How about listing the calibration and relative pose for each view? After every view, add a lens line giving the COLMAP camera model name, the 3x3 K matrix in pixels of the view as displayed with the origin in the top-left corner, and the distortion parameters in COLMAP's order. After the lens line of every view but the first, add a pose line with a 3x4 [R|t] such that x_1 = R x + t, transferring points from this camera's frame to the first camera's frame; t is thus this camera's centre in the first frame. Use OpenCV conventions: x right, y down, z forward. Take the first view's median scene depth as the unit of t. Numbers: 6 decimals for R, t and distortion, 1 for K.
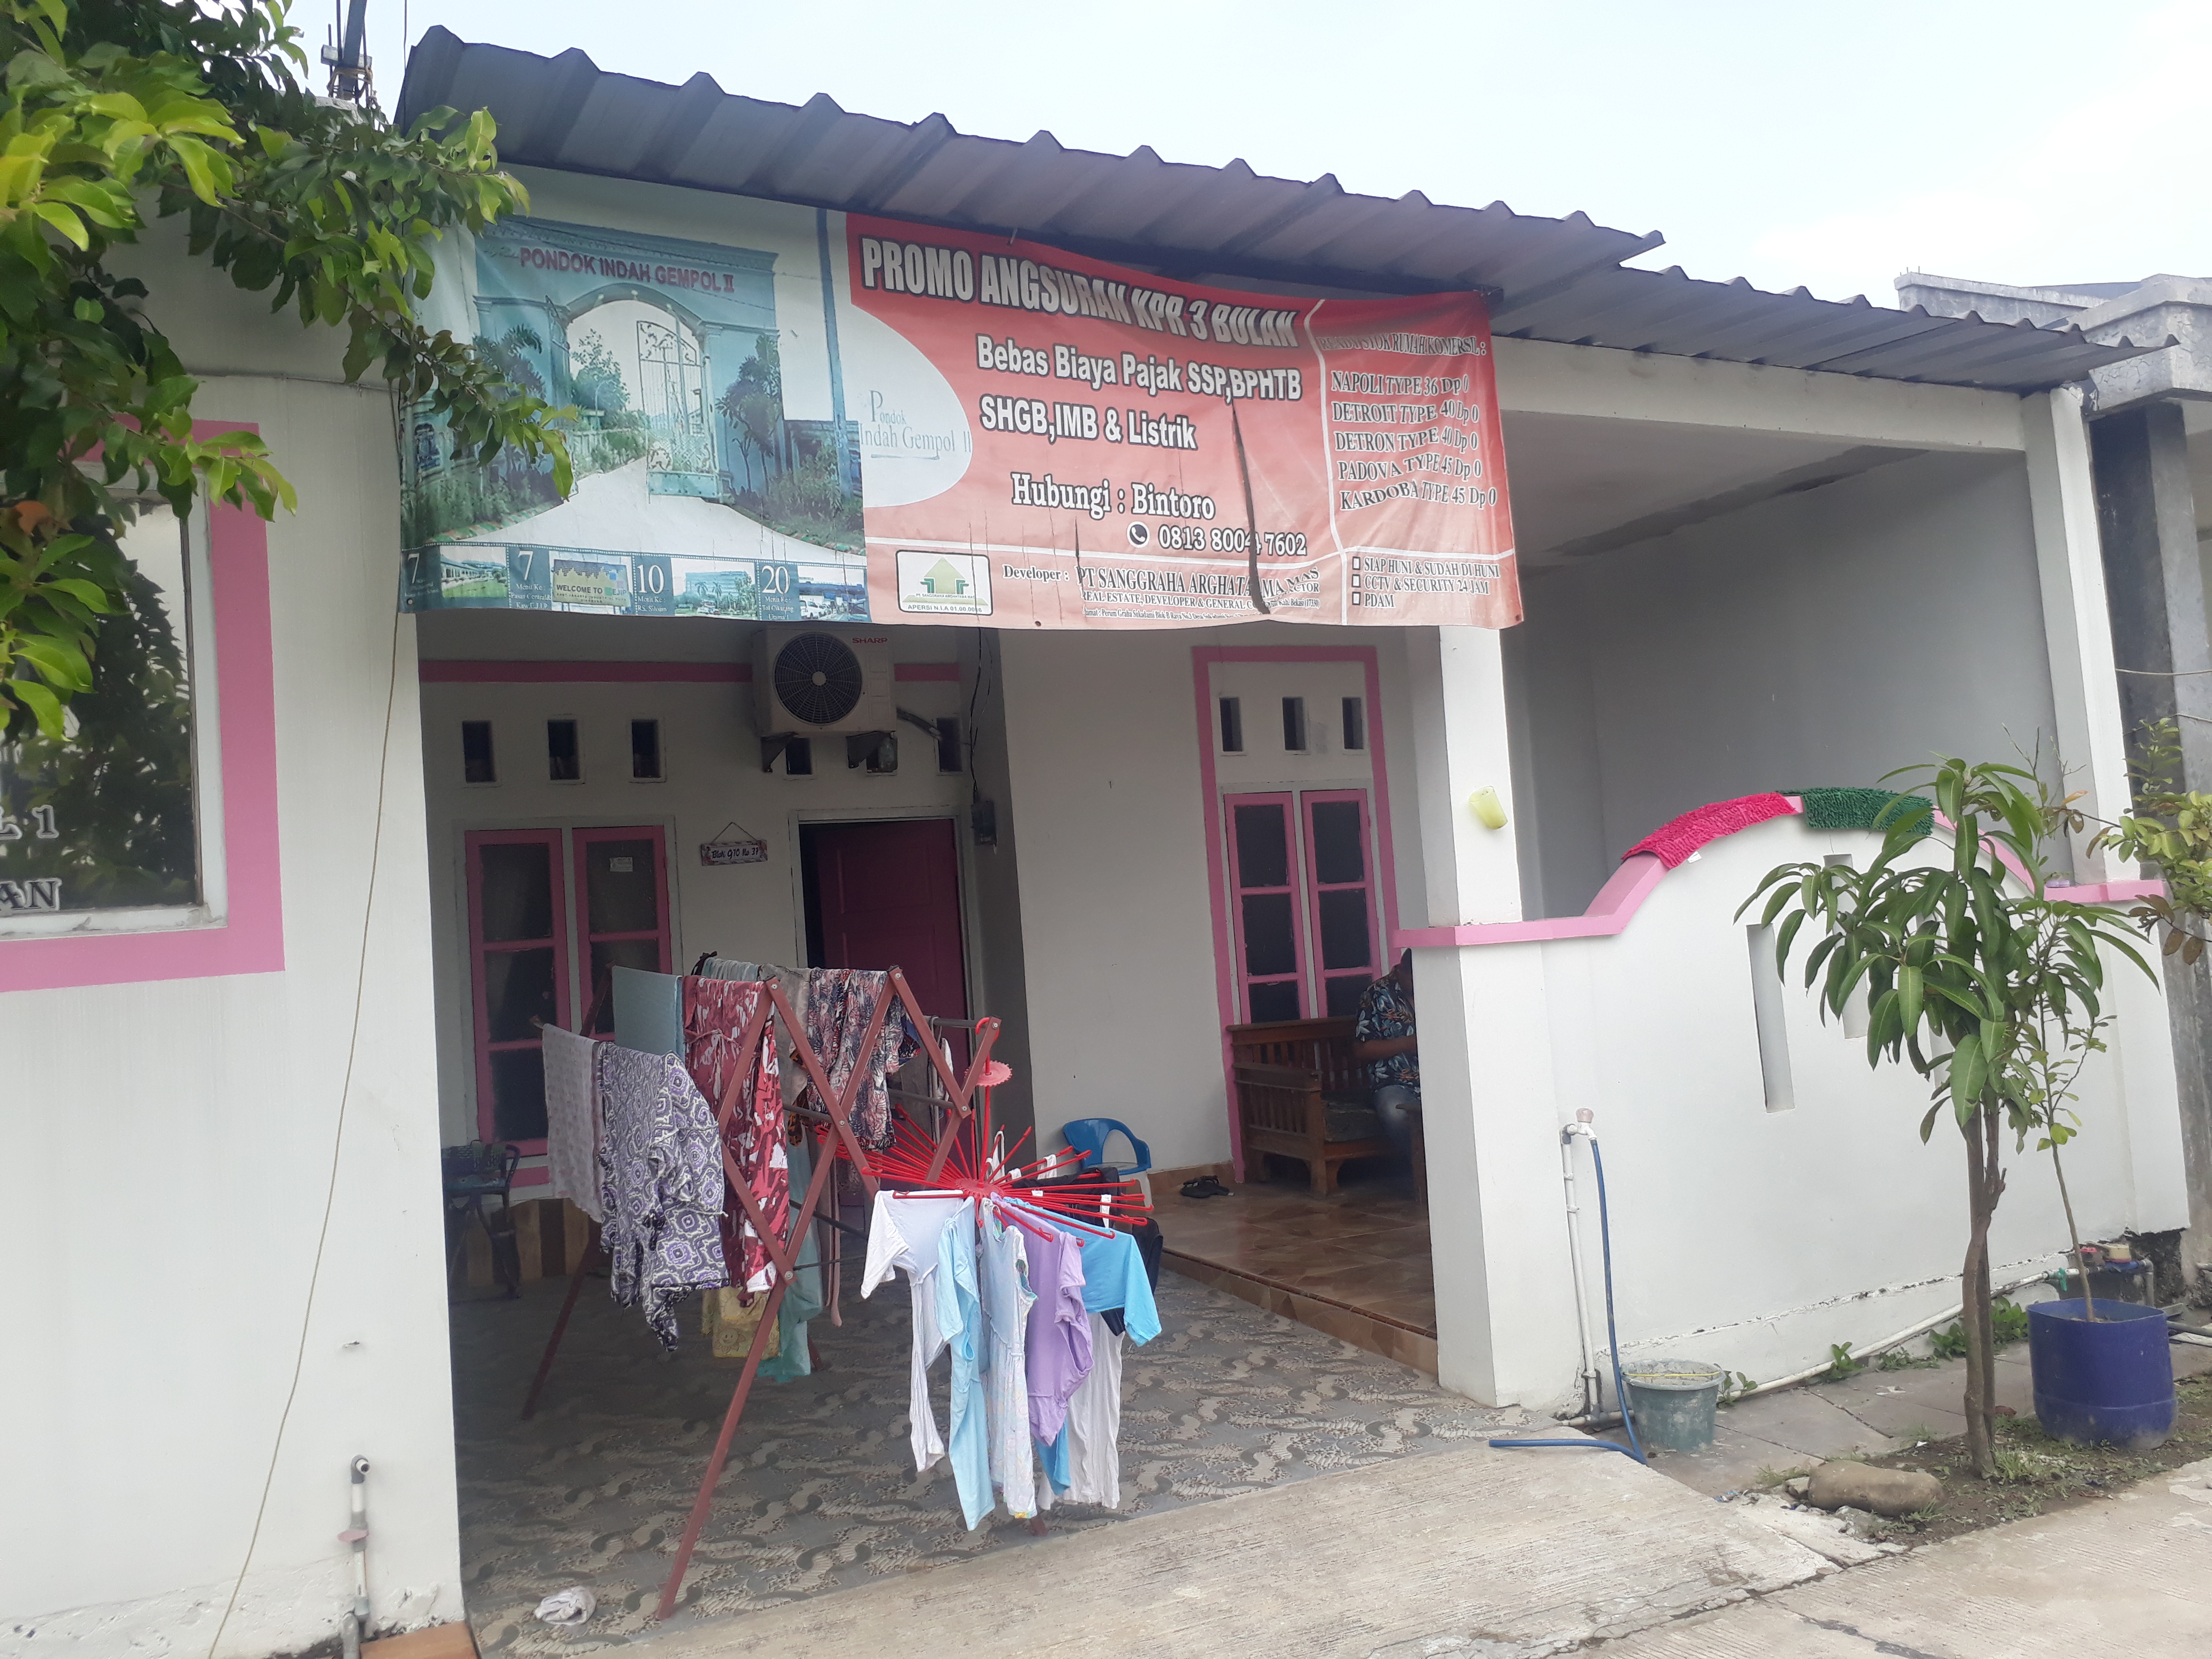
lens RADIAL K [[1849.4, 0, 1108.1], [0, 1849.4, 818.5], [0, 0, 1]] dist [0.104620, -0.115770]
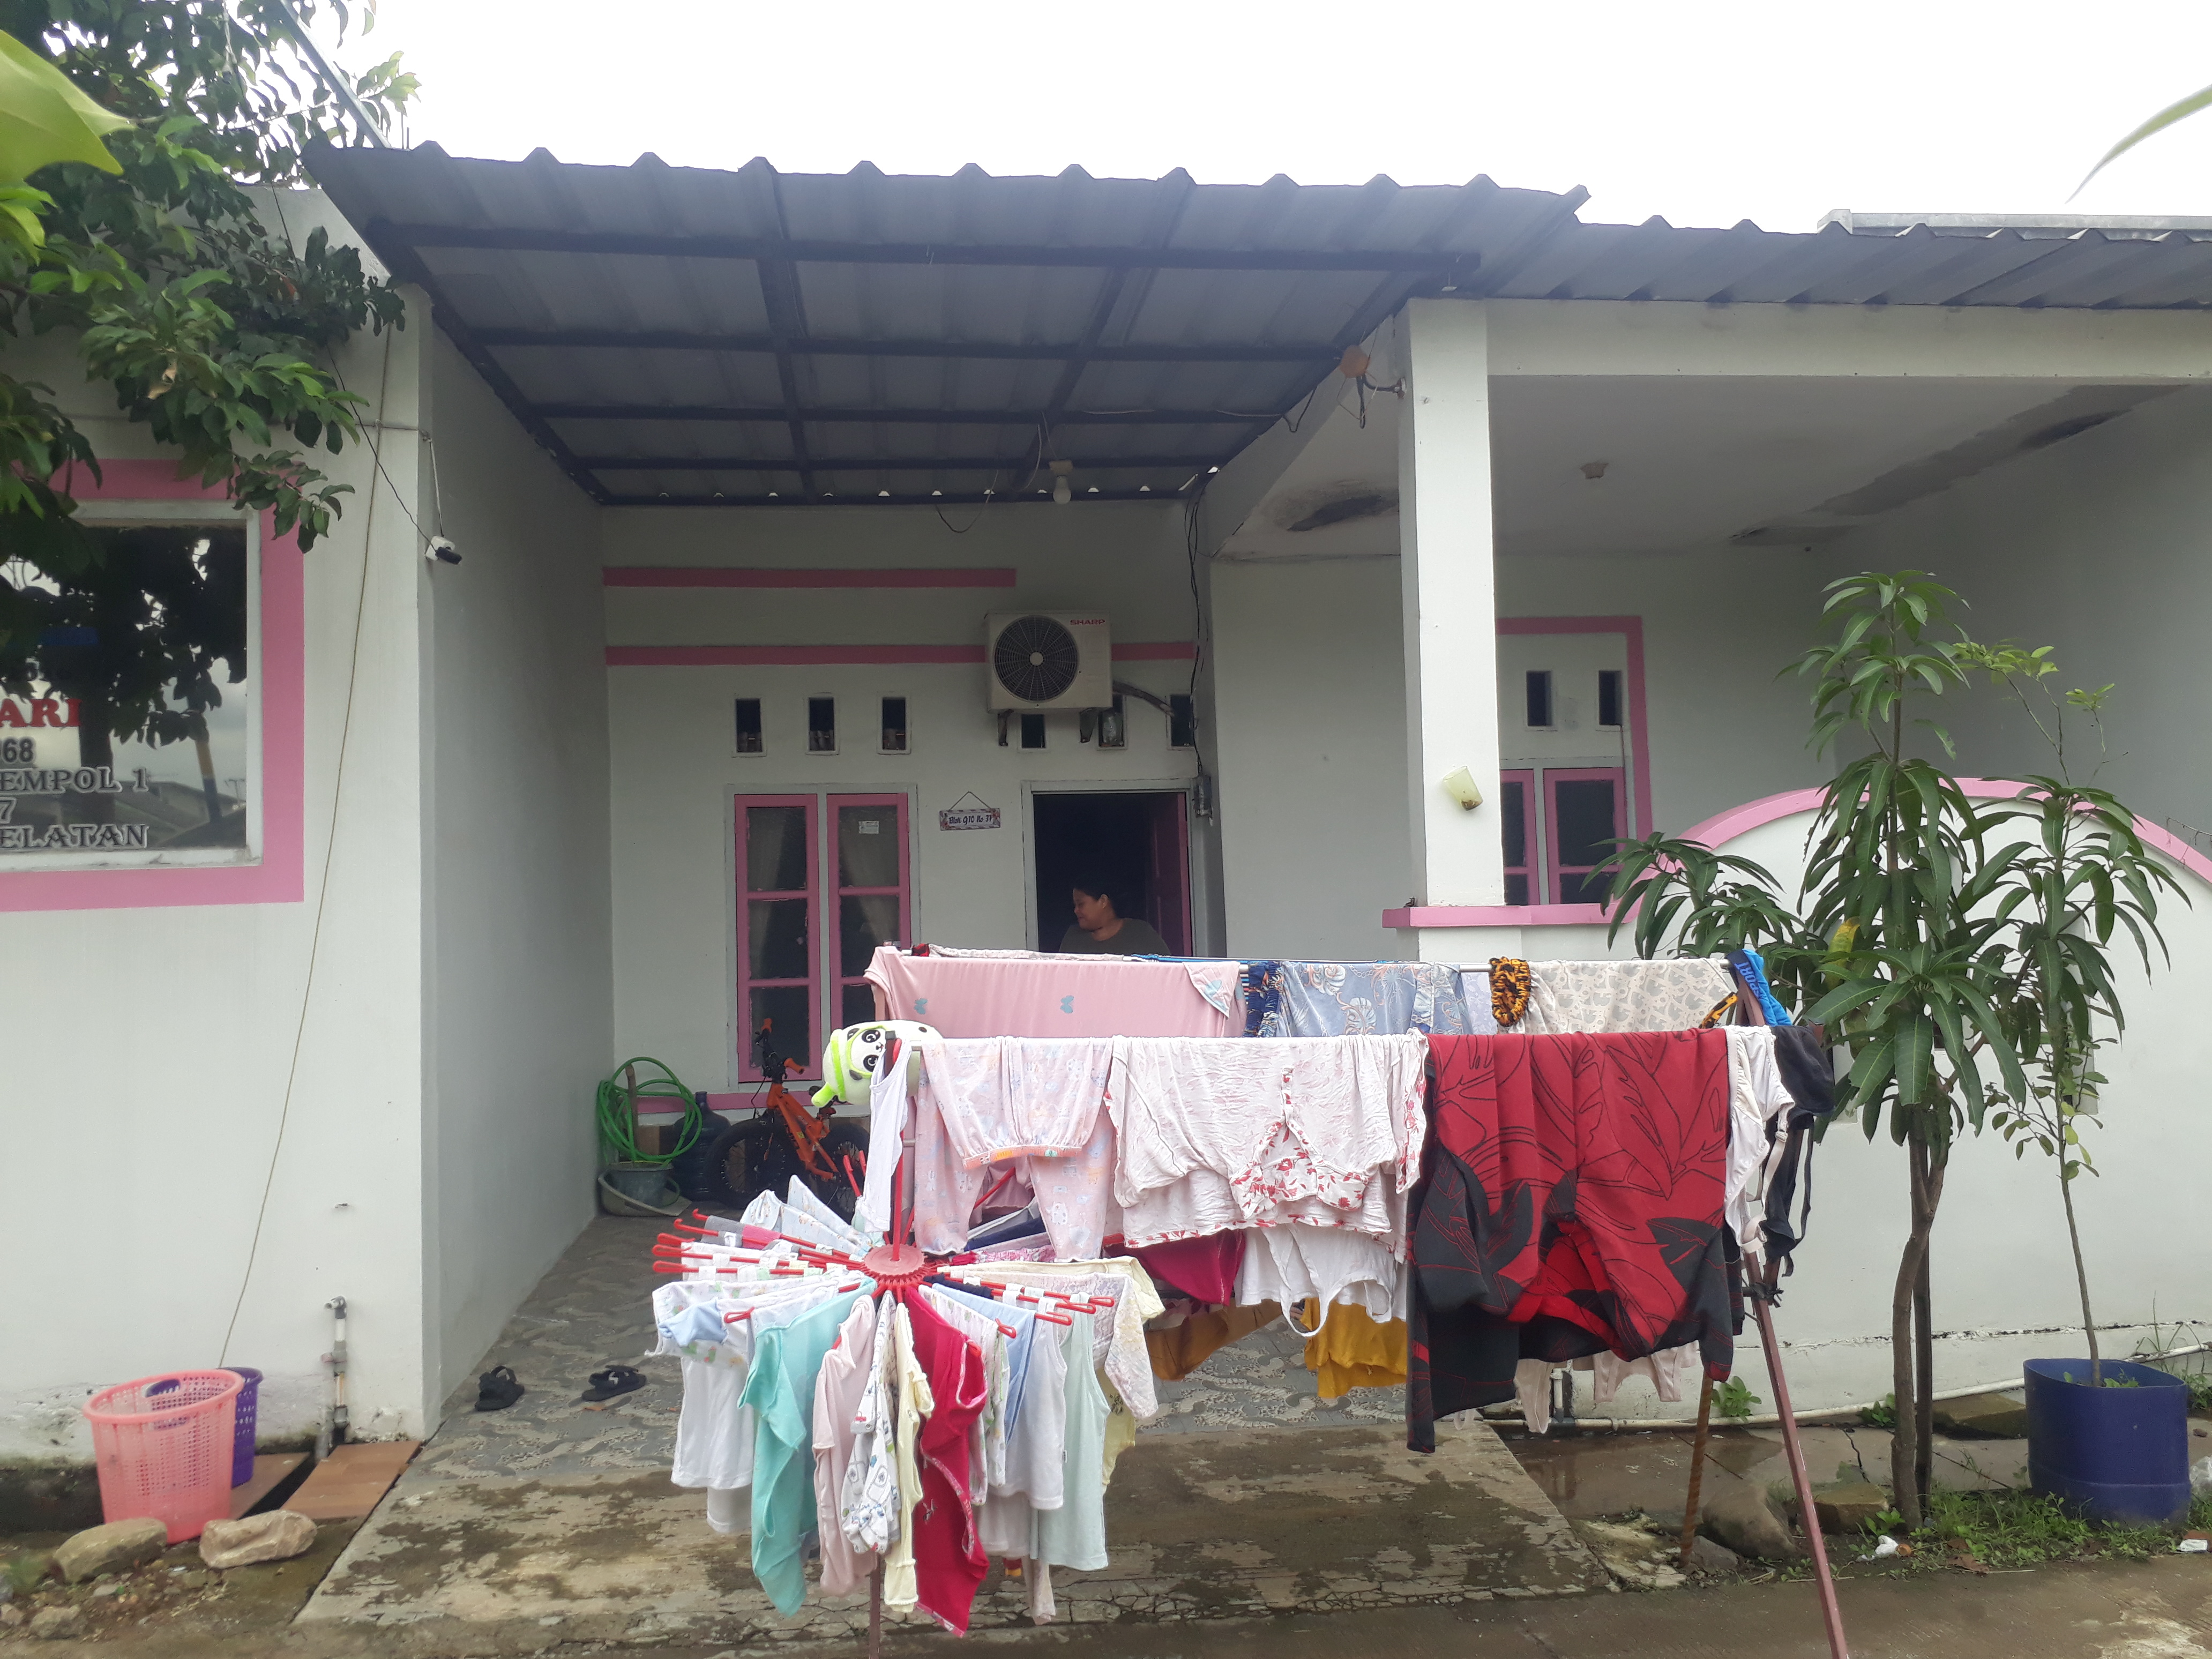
lens RADIAL K [[1849.4, 0, 1108.1], [0, 1849.4, 818.5], [0, 0, 1]] dist [0.104620, -0.115770]
pose [[0.936002, 0.021895, -0.351314, 0.265846], [-0.016616, 0.999699, 0.018035, -0.002959], [0.351603, -0.011043, 0.936084, 0.011629]]
